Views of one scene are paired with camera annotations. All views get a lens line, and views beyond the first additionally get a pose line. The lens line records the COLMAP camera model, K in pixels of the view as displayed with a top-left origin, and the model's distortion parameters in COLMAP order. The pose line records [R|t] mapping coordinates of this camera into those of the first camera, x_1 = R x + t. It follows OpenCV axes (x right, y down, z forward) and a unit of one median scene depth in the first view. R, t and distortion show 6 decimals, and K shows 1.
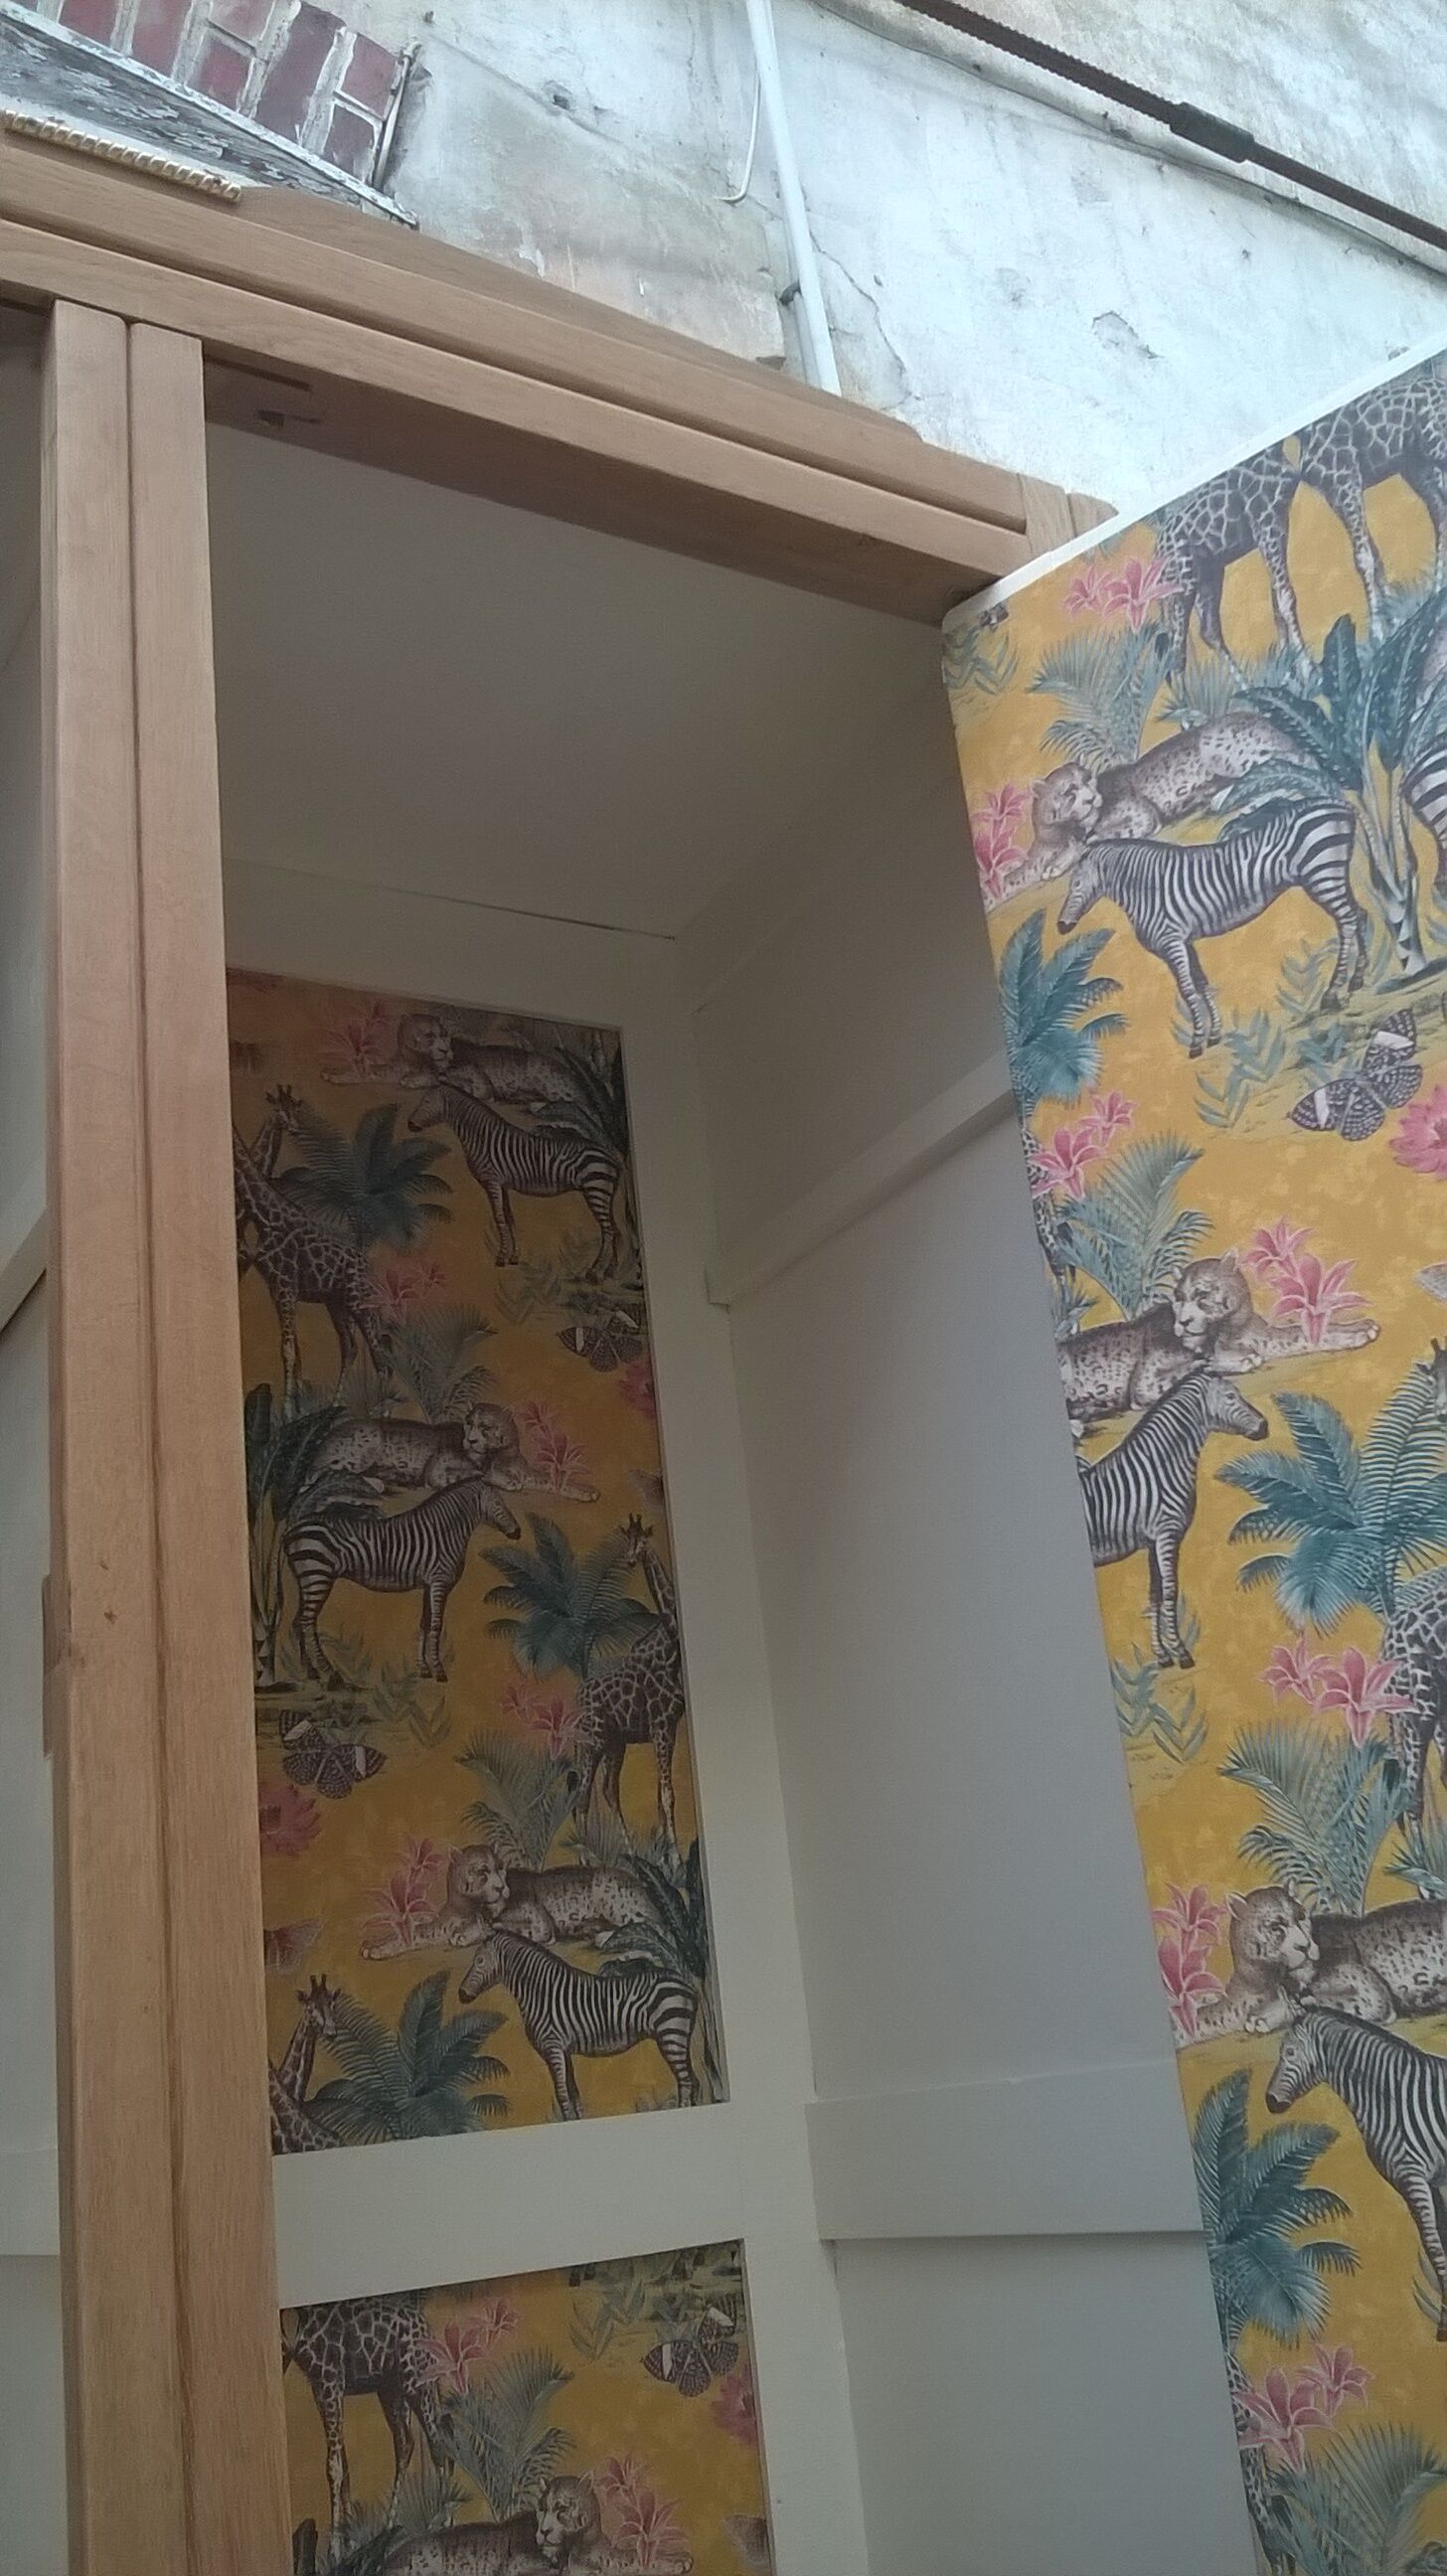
lens RADIAL K [[2295.5, 0, 768.8], [0, 2295.5, 1282.0], [0, 0, 1]] dist [0.044835, -0.154984]
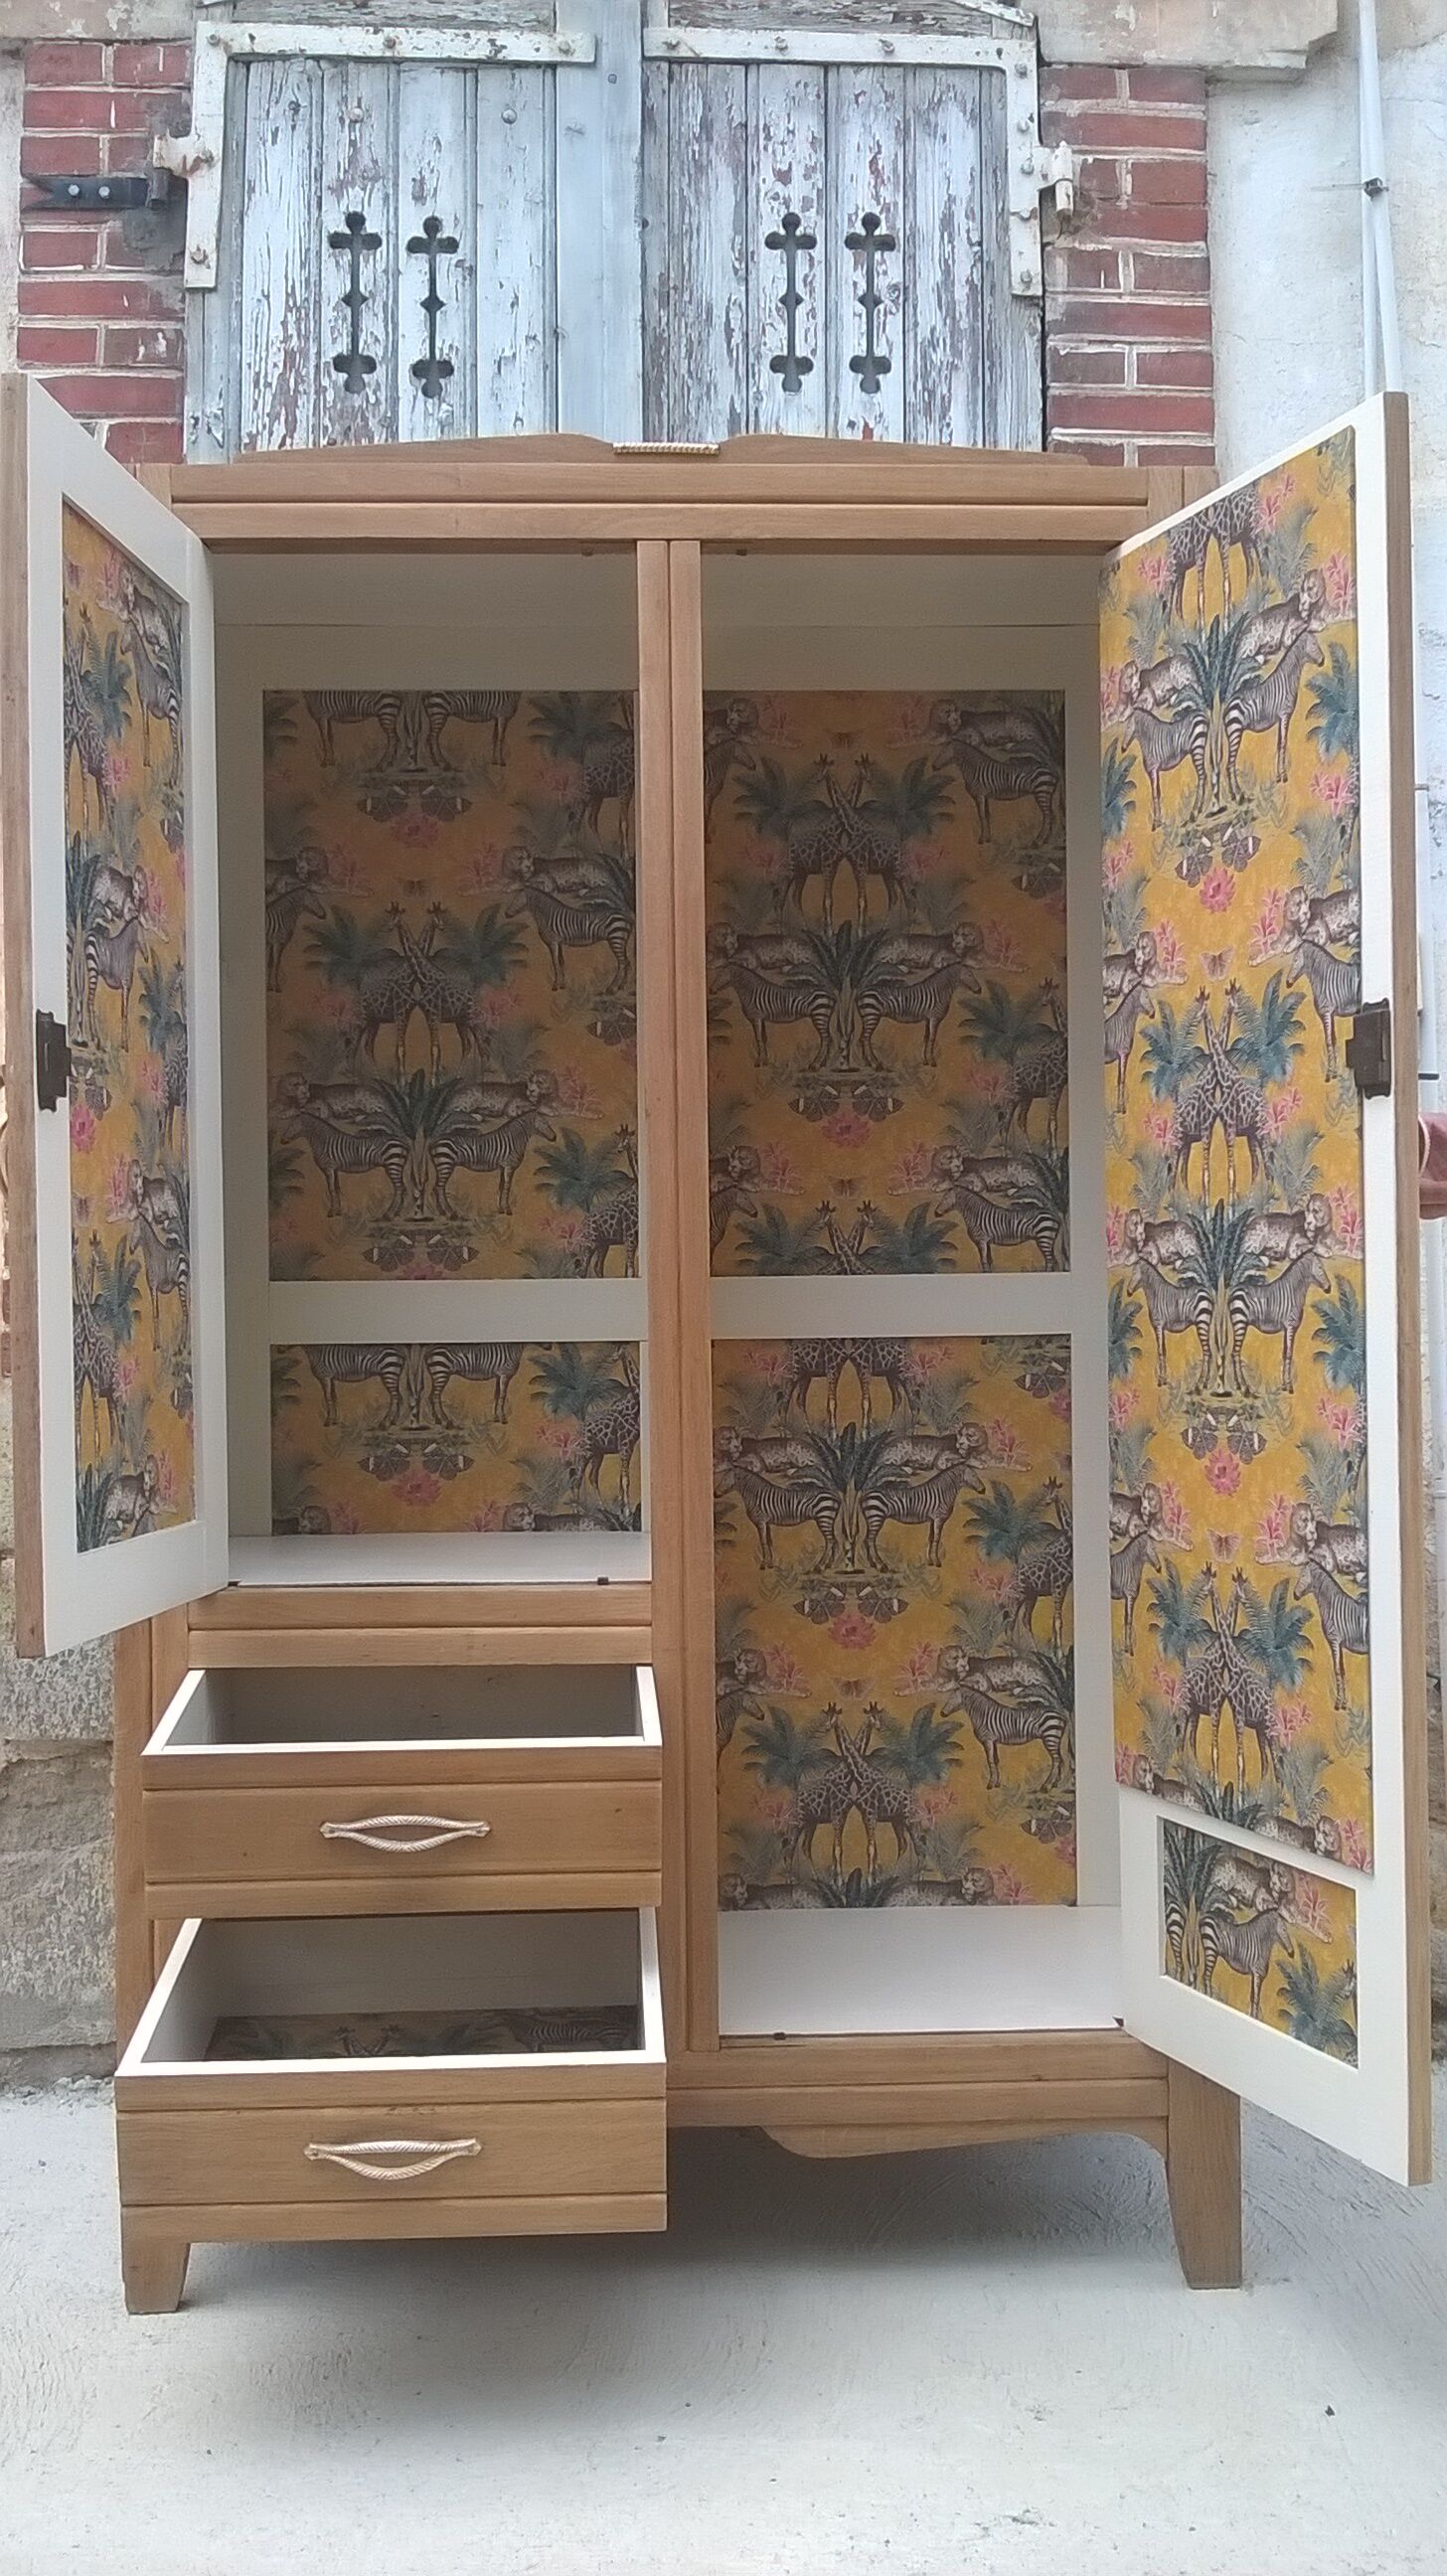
lens RADIAL K [[2295.5, 0, 732.7], [0, 2295.5, 1302.5], [0, 0, 1]] dist [0.044835, -0.154984]
pose [[0.874673, 0.101293, -0.474012, 0.774159], [0.079939, 0.934385, 0.347180, -0.396913], [0.478077, -0.341561, 0.809184, -0.910147]]
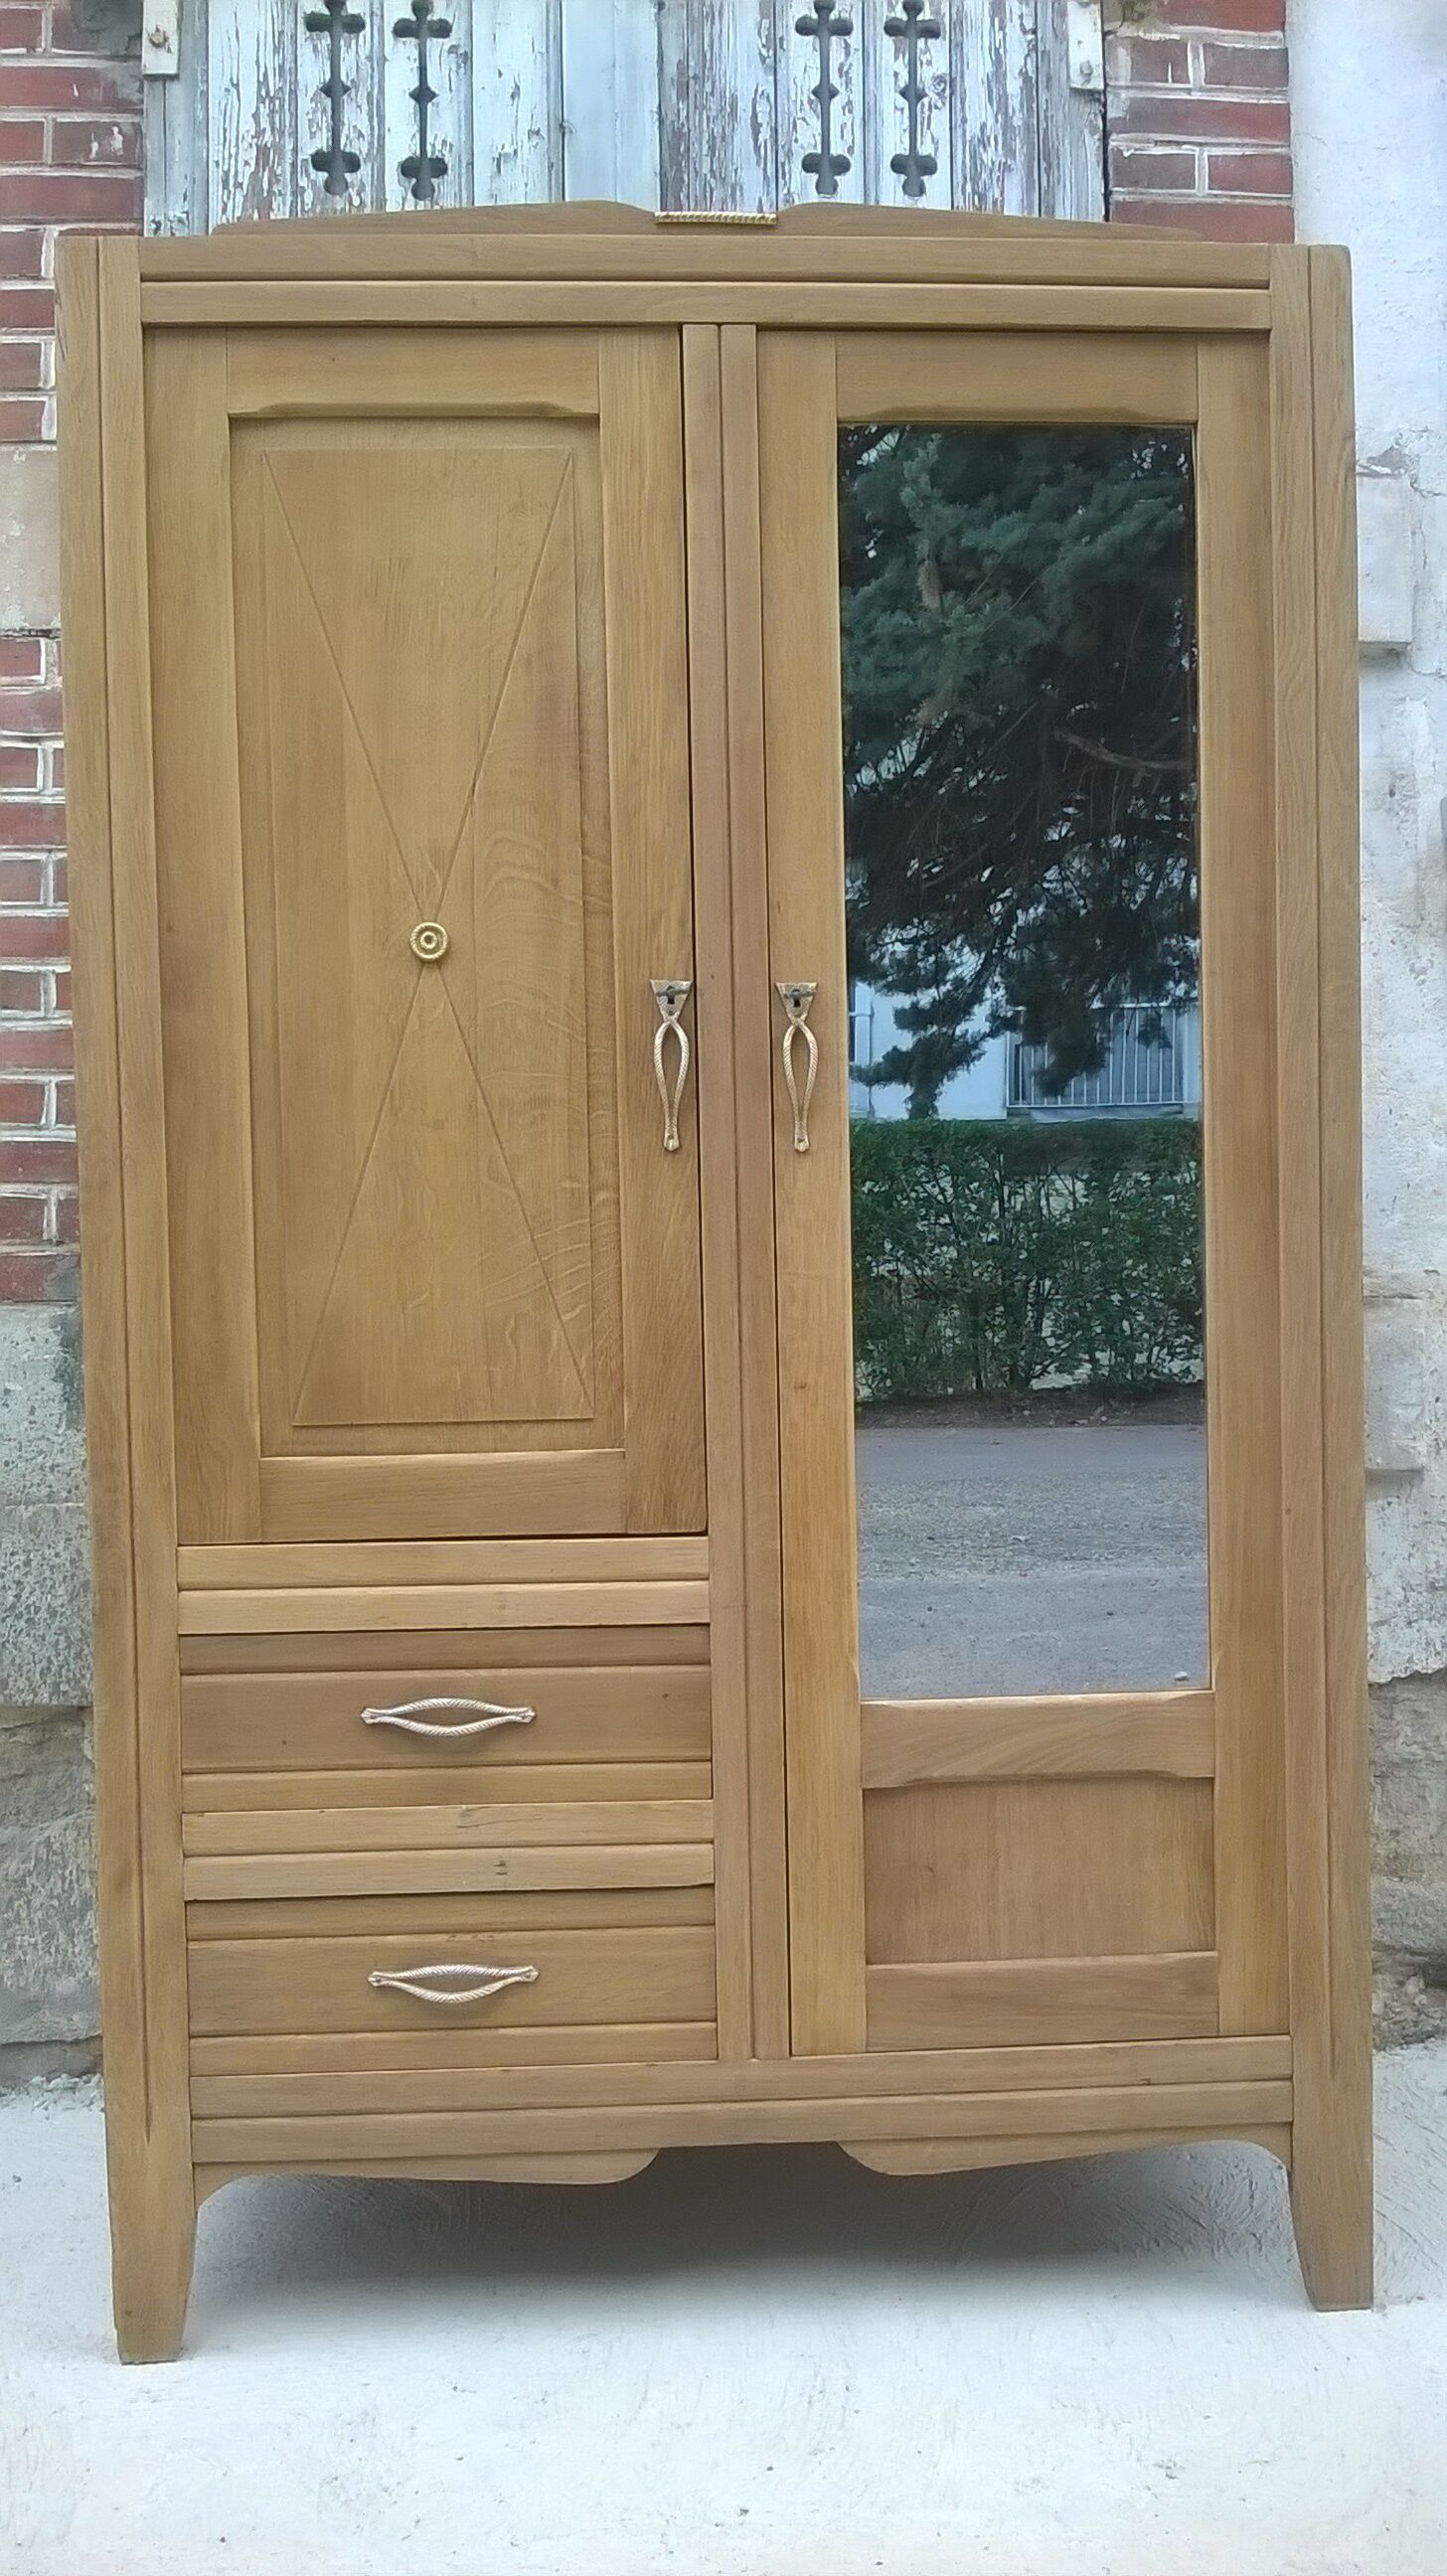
lens RADIAL K [[2295.5, 0, 733.8], [0, 2295.5, 1305.9], [0, 0, 1]] dist [0.044835, -0.154984]
pose [[0.885993, 0.110131, -0.450430, 0.589426], [0.078409, 0.921816, 0.379616, -0.308099], [0.457020, -0.371655, 0.808087, -0.762780]]
